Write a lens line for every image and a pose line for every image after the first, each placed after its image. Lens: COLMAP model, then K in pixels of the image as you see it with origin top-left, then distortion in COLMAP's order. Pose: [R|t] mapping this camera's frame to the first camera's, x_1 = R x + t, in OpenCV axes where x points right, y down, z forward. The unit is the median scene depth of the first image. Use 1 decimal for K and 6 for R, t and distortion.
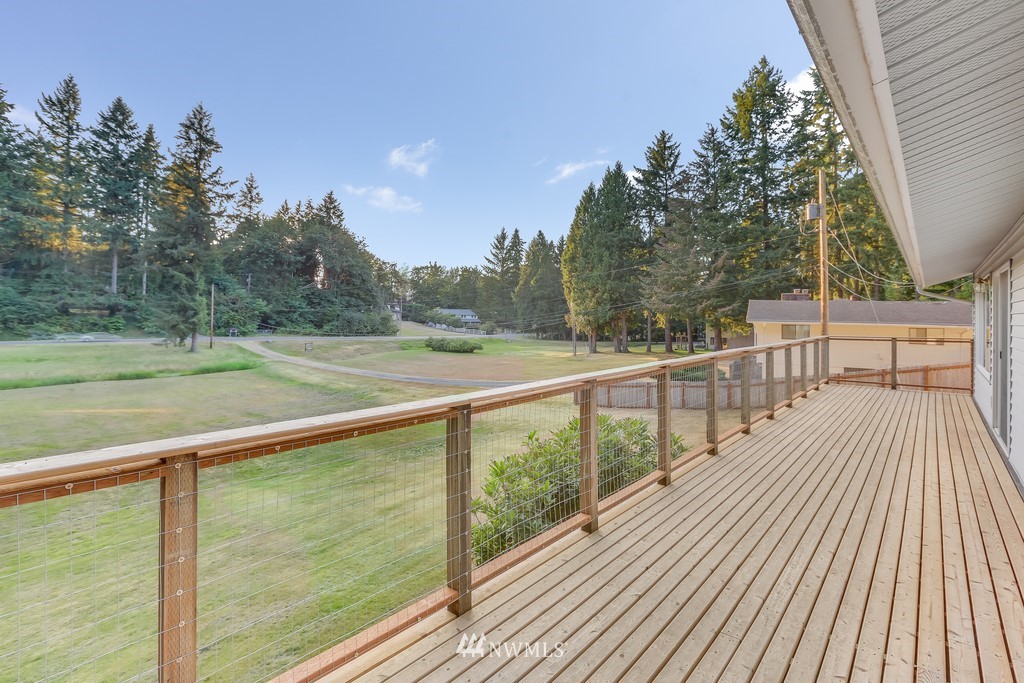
lens RADIAL K [[476.2, 0, 510.4], [0, 476.2, 300.4], [0, 0, 1]] dist [-0.044113, 0.015367]
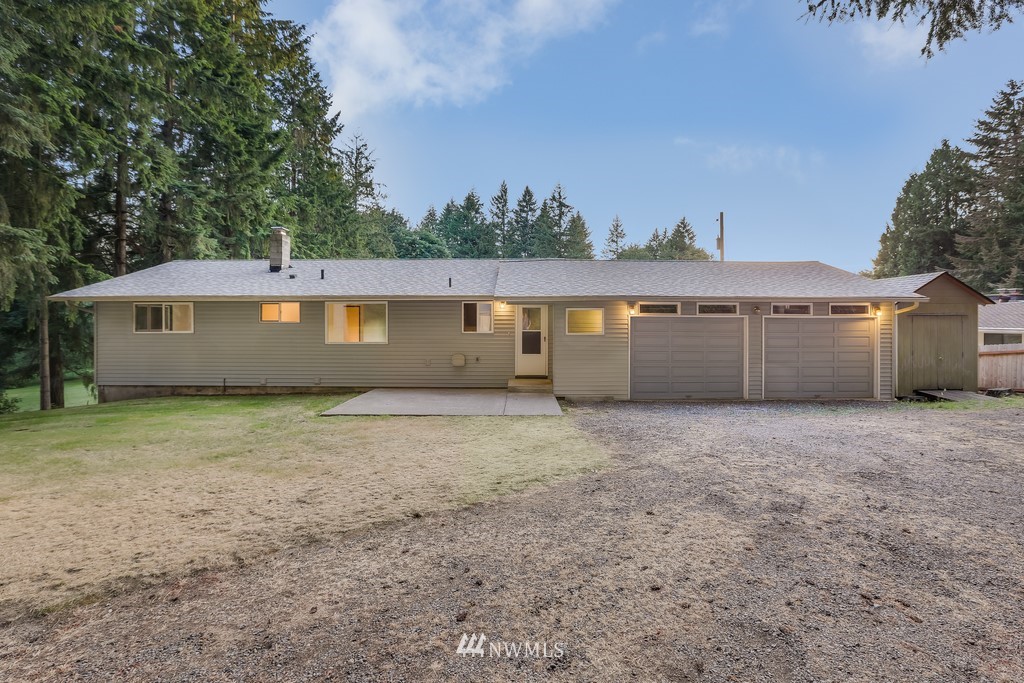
lens RADIAL K [[465.7, 0, 521.8], [0, 465.7, 321.5], [0, 0, 1]] dist [-0.012595, 0.000210]
pose [[0.675960, -0.012239, -0.736837, 0.281216], [0.025885, 0.999639, 0.007142, 0.001336], [0.736484, -0.023901, 0.676033, -0.067655]]
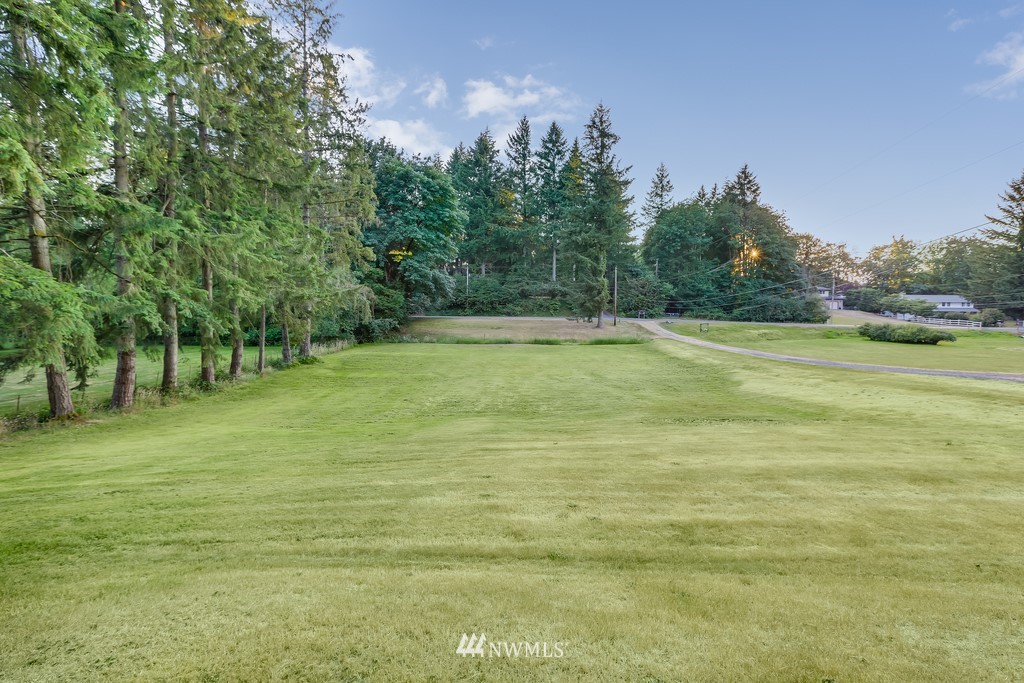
lens RADIAL K [[470.3, 0, 509.2], [0, 470.3, 330.2], [0, 0, 1]] dist [-0.037784, 0.014610]
pose [[0.637727, 0.030926, -0.769642, 0.049298], [0.025384, 0.997807, 0.061127, 0.035122], [0.769844, -0.058518, 0.635543, 0.094079]]
